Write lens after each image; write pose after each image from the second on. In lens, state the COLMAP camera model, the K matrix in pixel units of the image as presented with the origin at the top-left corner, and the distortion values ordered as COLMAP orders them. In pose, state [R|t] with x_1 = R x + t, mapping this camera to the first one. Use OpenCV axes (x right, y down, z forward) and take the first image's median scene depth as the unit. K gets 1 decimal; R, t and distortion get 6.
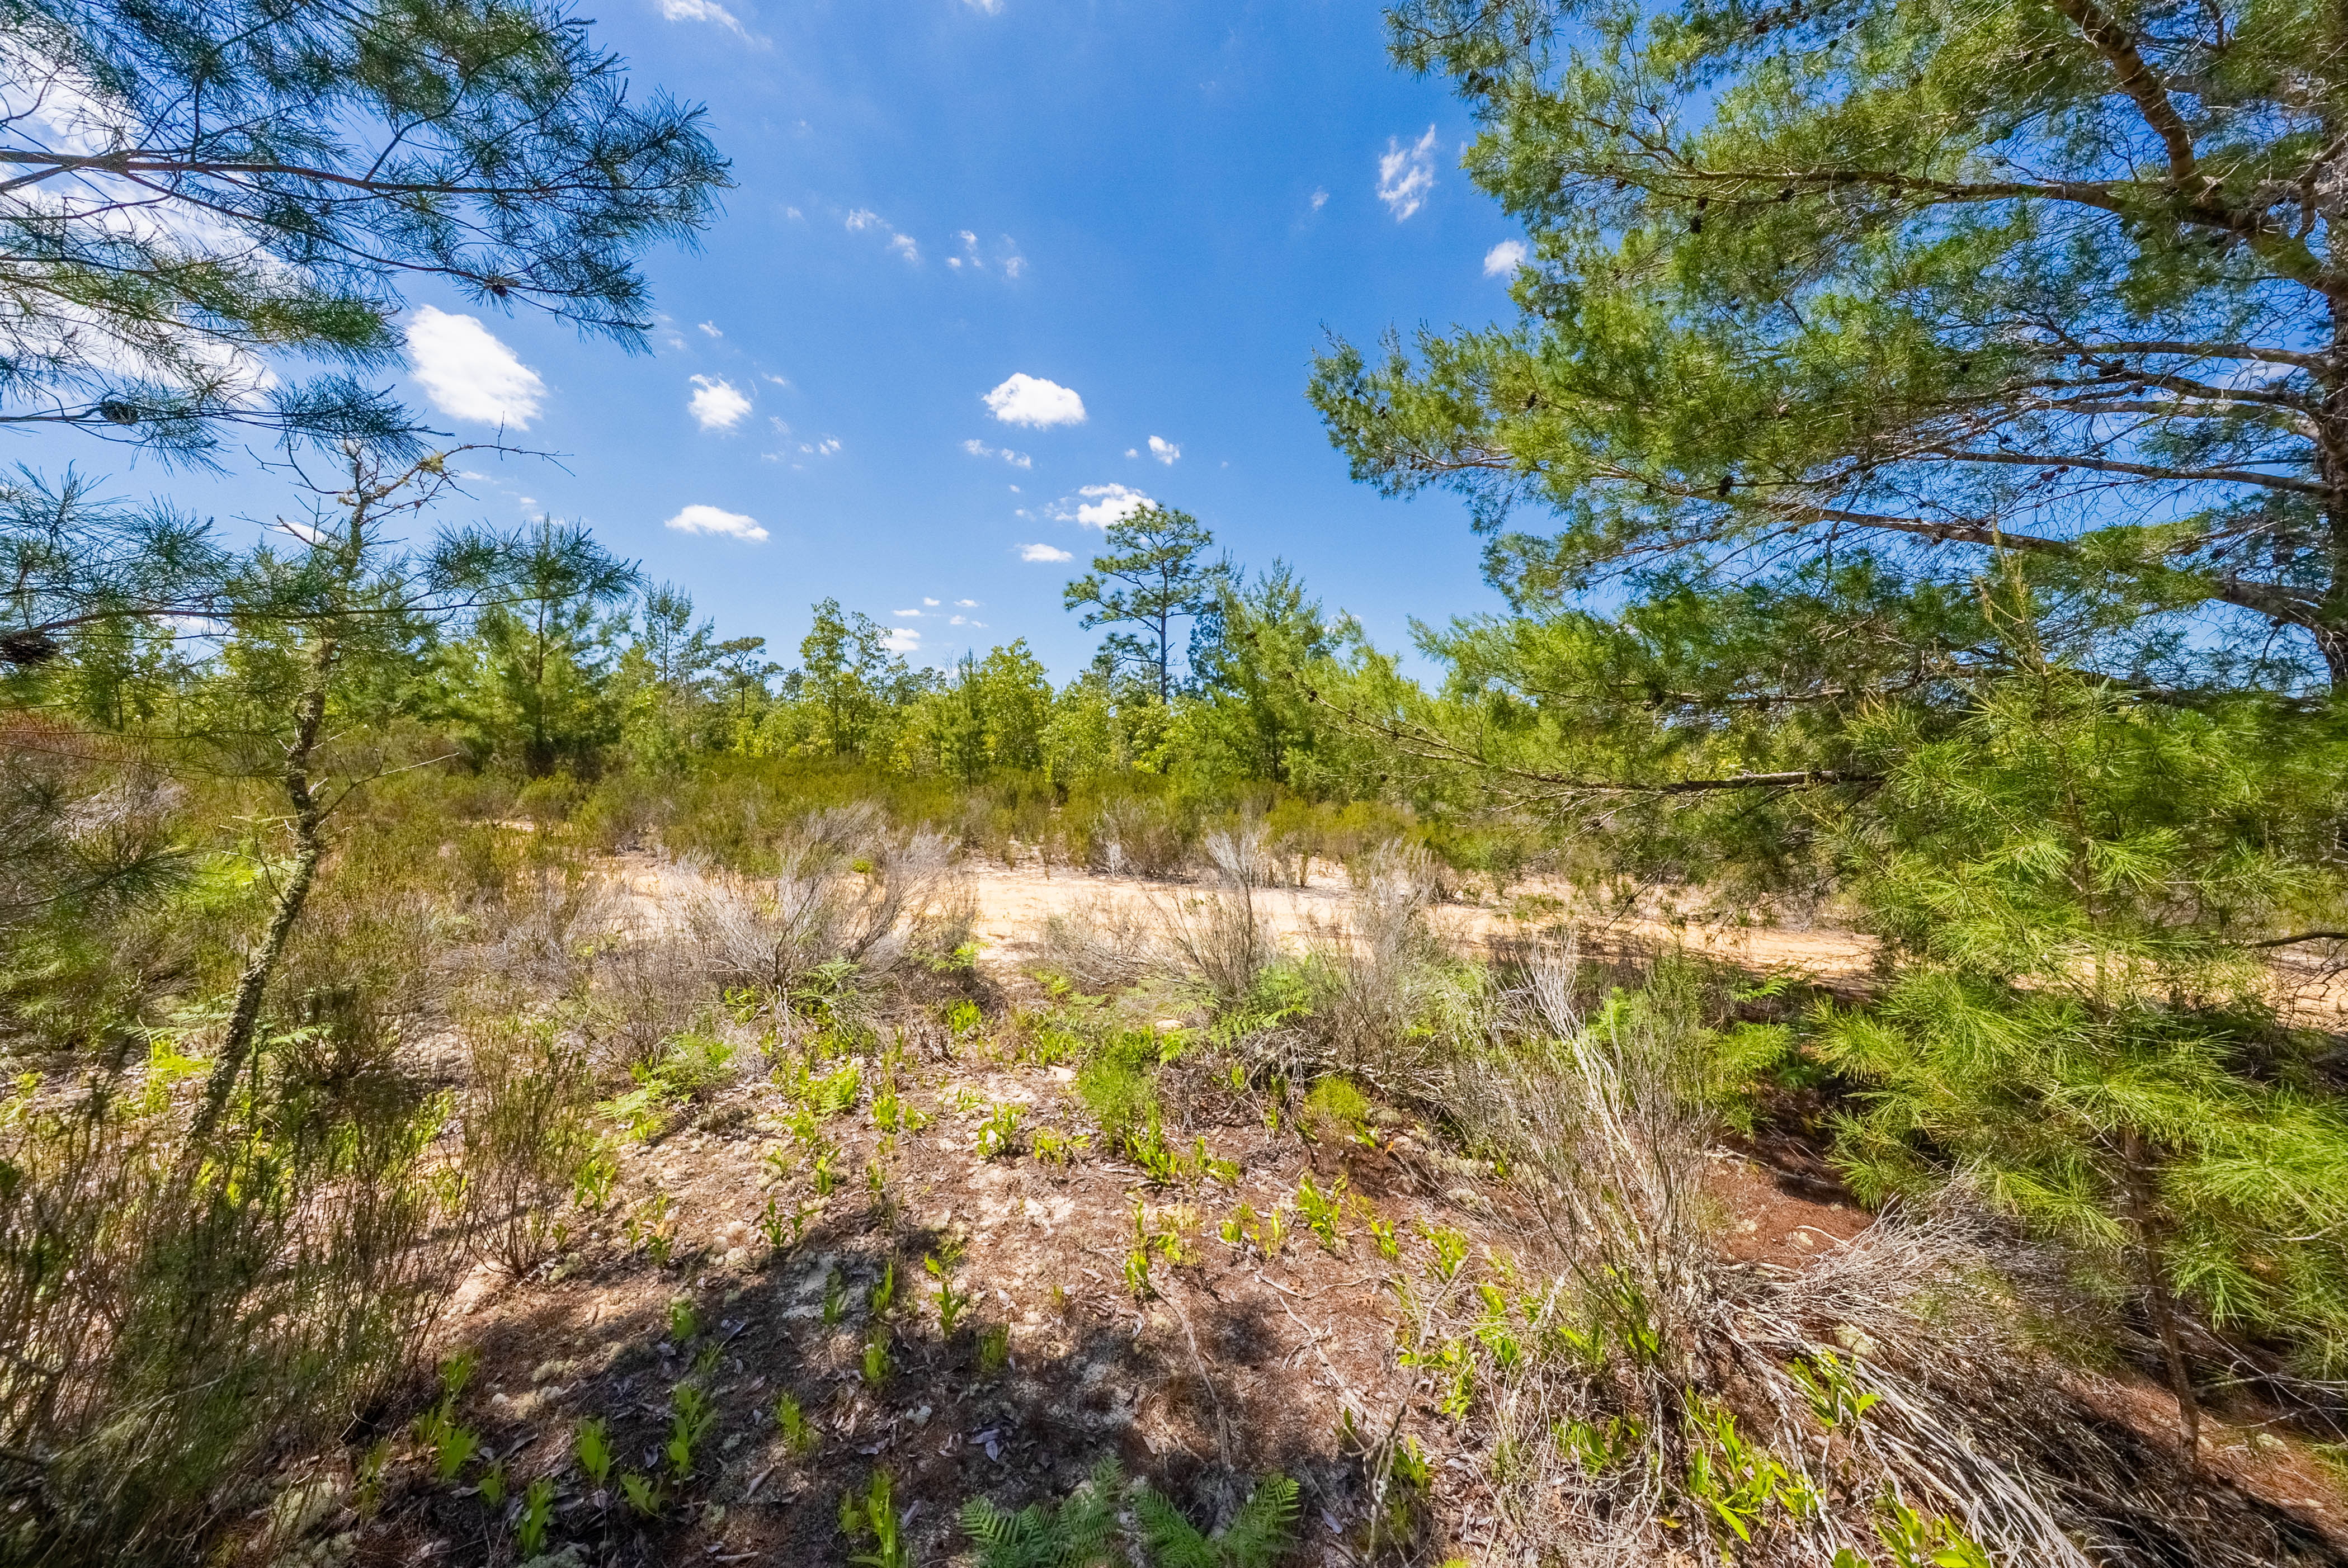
lens RADIAL K [[672.5, 0, 1176.5], [0, 672.5, 790.5], [0, 0, 1]] dist [0.000127, -0.000233]
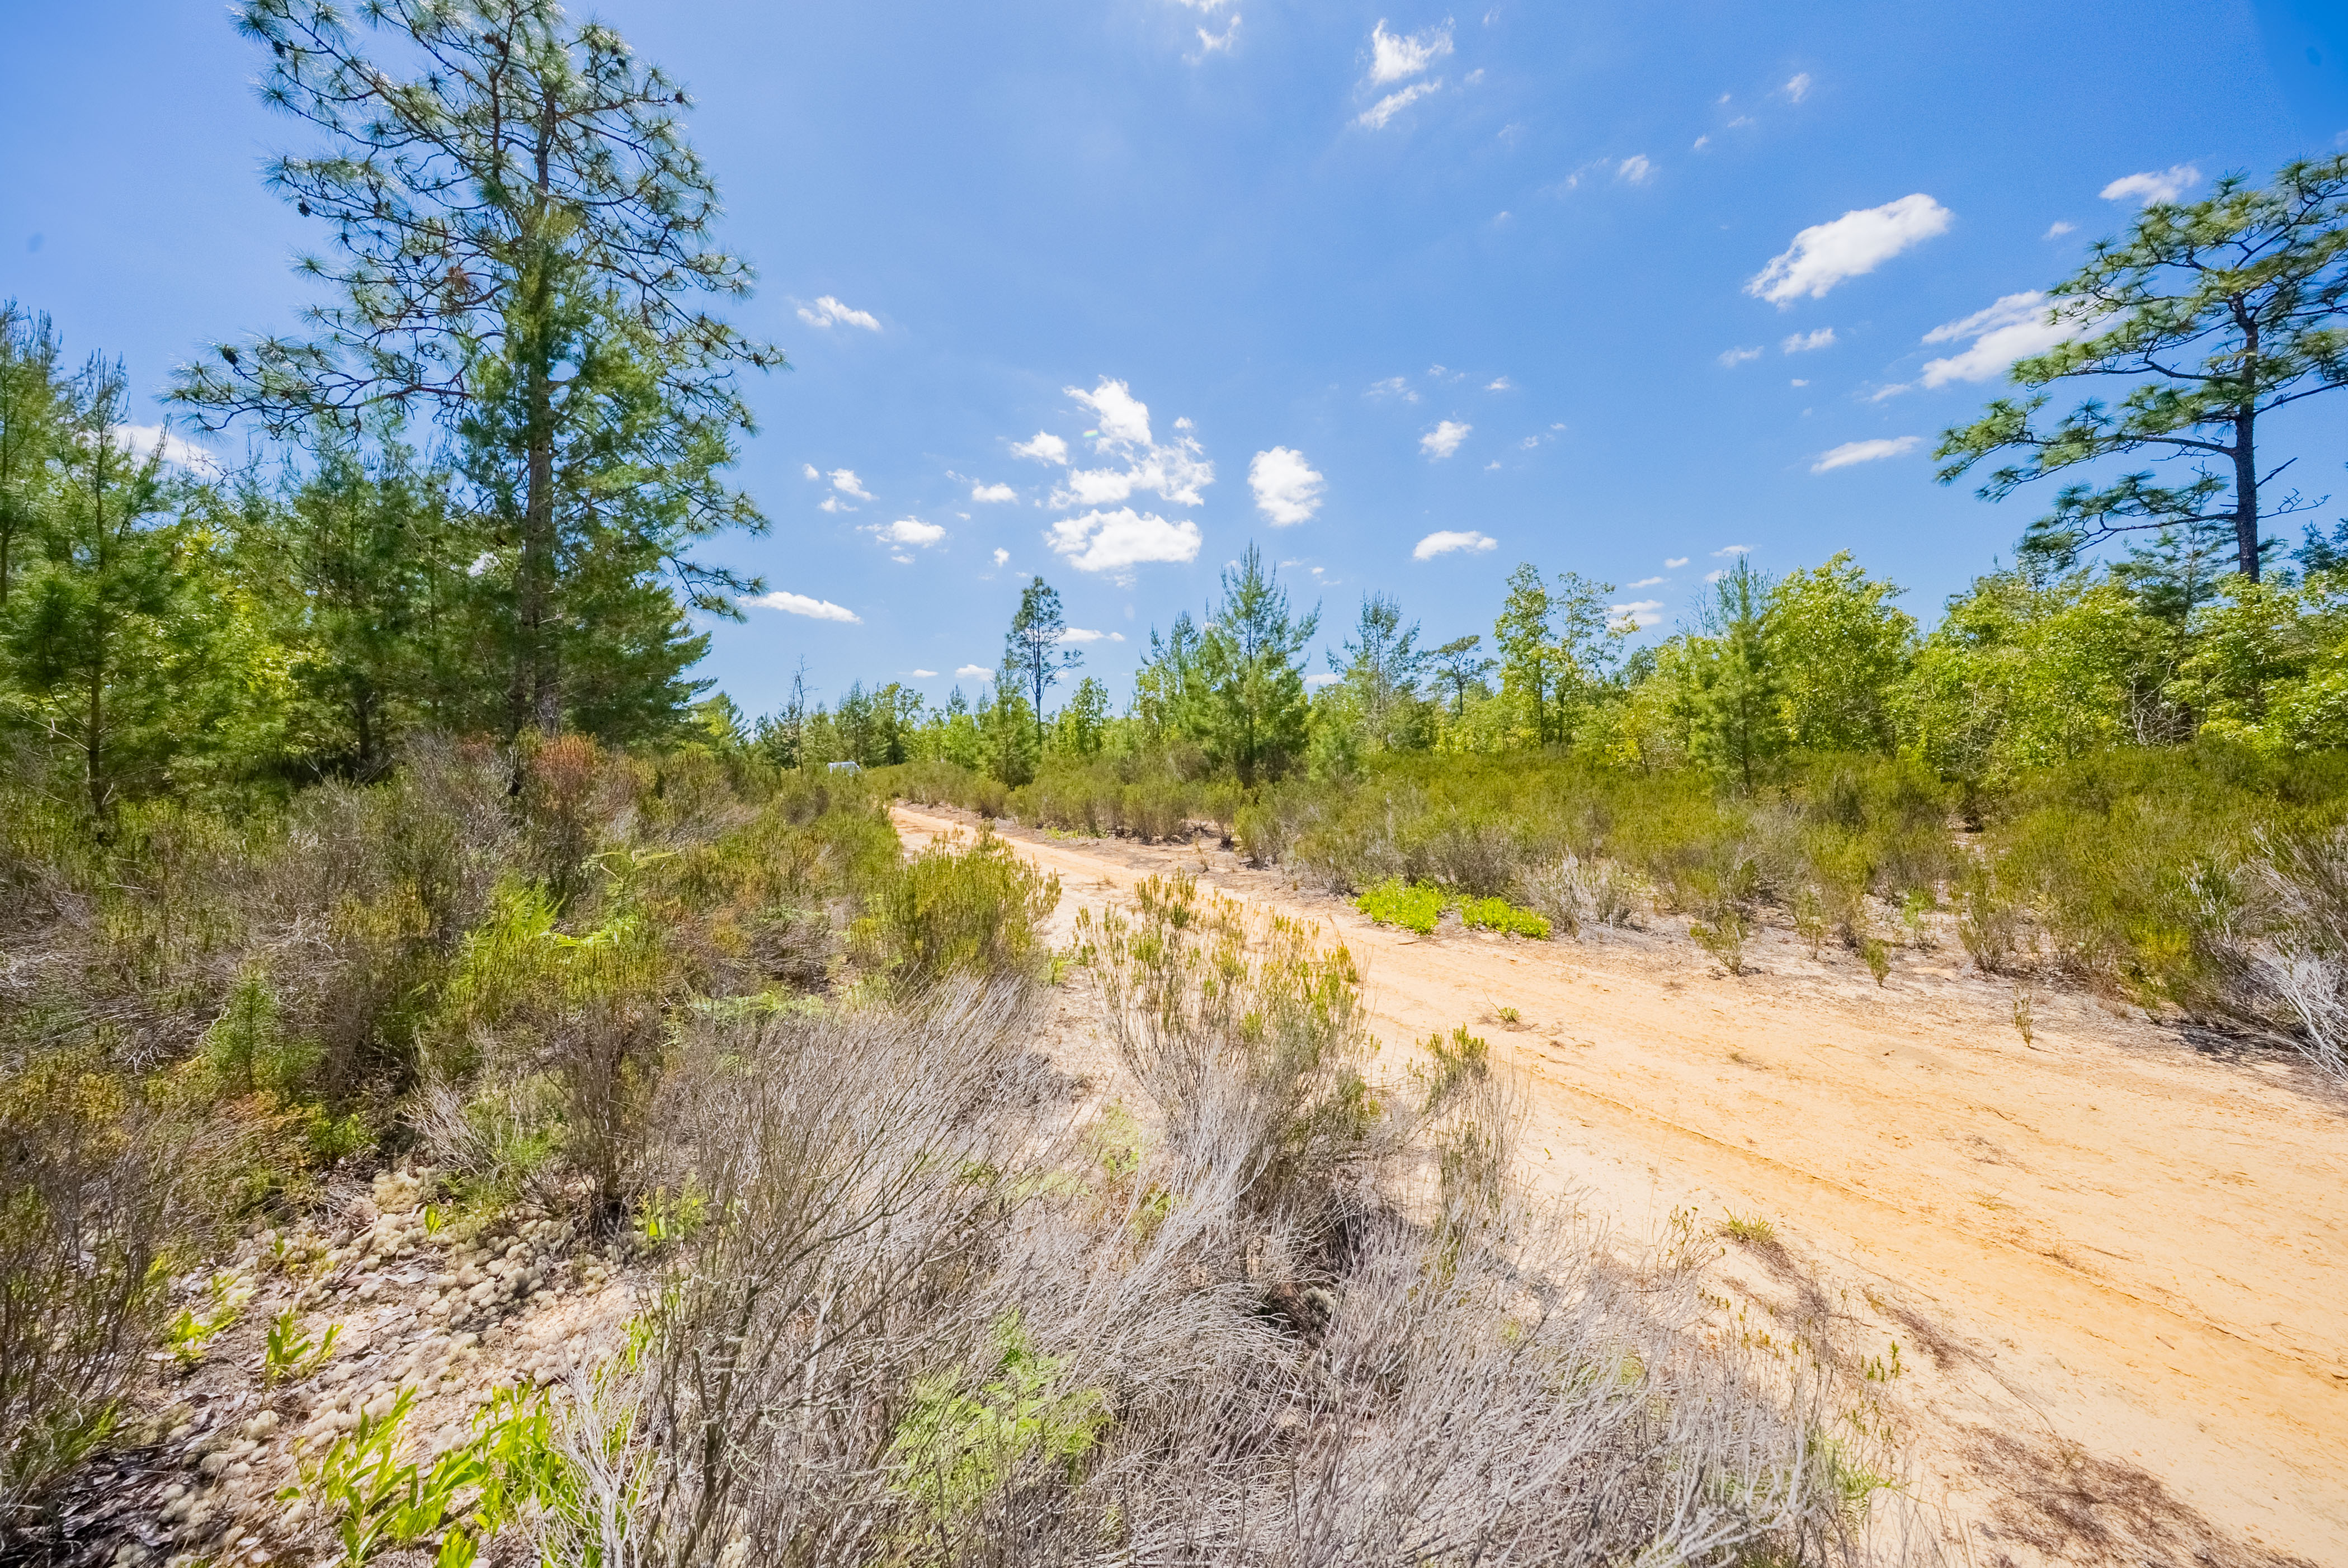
lens RADIAL K [[672.5, 0, 1176.1], [0, 672.5, 778.0], [0, 0, 1]] dist [0.000127, -0.000233]
pose [[0.544683, -0.019759, -0.838409, -0.043721], [0.009106, 0.999803, -0.017646, -0.003511], [0.838593, 0.001977, 0.544755, 0.132127]]
